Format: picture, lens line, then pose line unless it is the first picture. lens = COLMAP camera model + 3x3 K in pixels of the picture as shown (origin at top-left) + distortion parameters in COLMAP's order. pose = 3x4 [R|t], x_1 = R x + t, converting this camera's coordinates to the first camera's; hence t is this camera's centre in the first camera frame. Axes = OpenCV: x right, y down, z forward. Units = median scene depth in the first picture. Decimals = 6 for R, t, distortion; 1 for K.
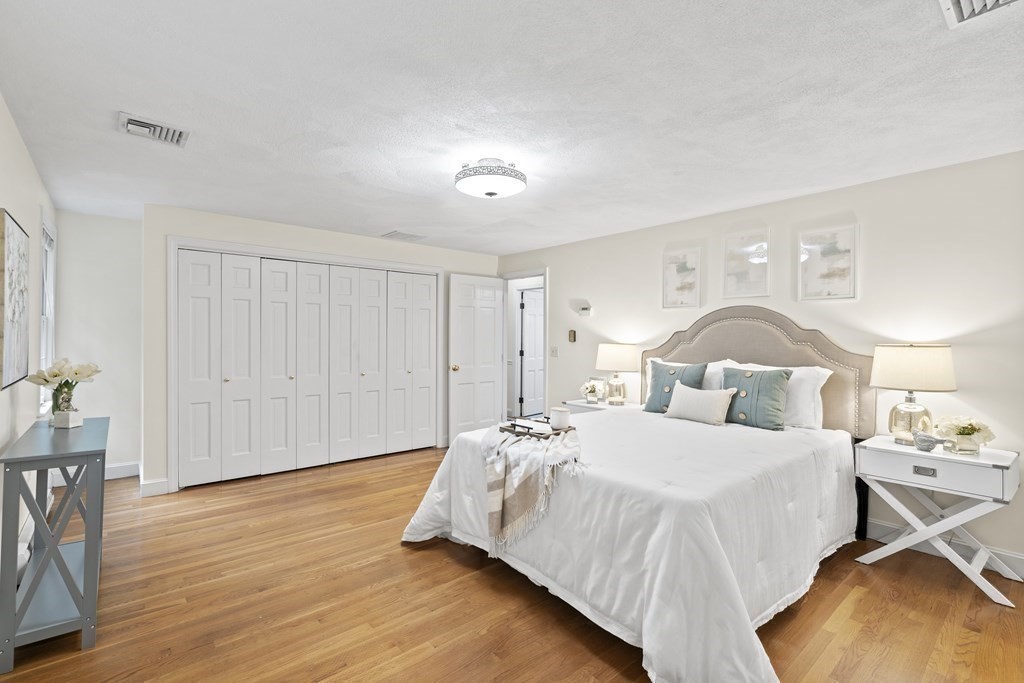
lens RADIAL K [[463.7, 0, 514.6], [0, 463.7, 339.8], [0, 0, 1]] dist [0.003705, 0.000763]
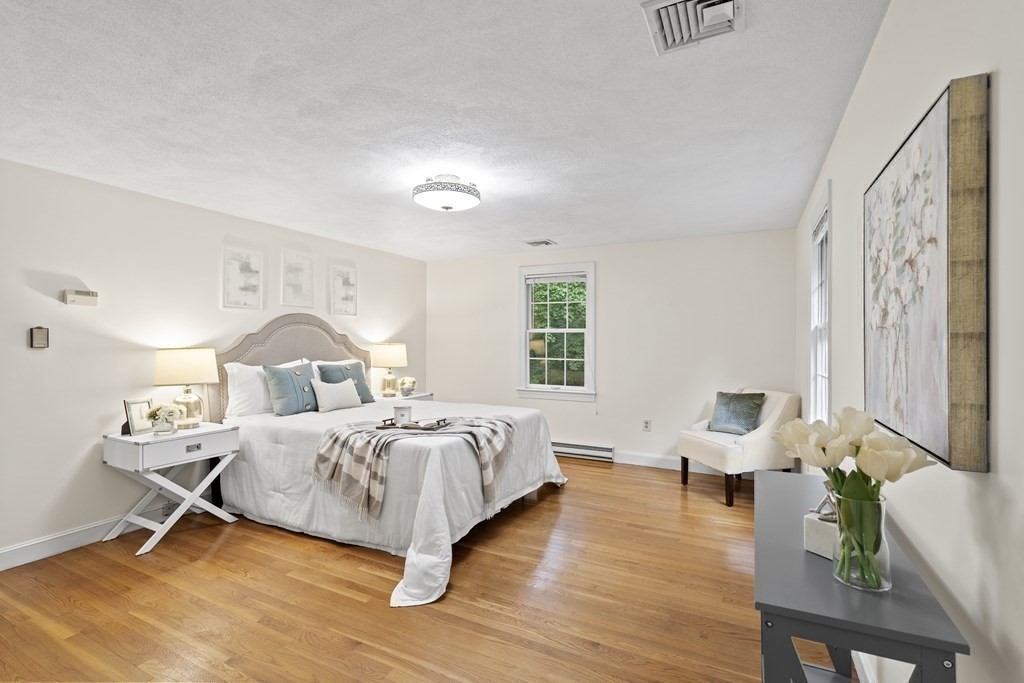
lens RADIAL K [[463.7, 0, 514.6], [0, 463.7, 339.8], [0, 0, 1]] dist [0.003705, 0.000763]
pose [[-0.377156, -0.001491, 0.926148, -0.748283], [0.005450, 0.999978, 0.003829, -0.006650], [-0.926134, 0.006491, -0.377140, 0.858807]]
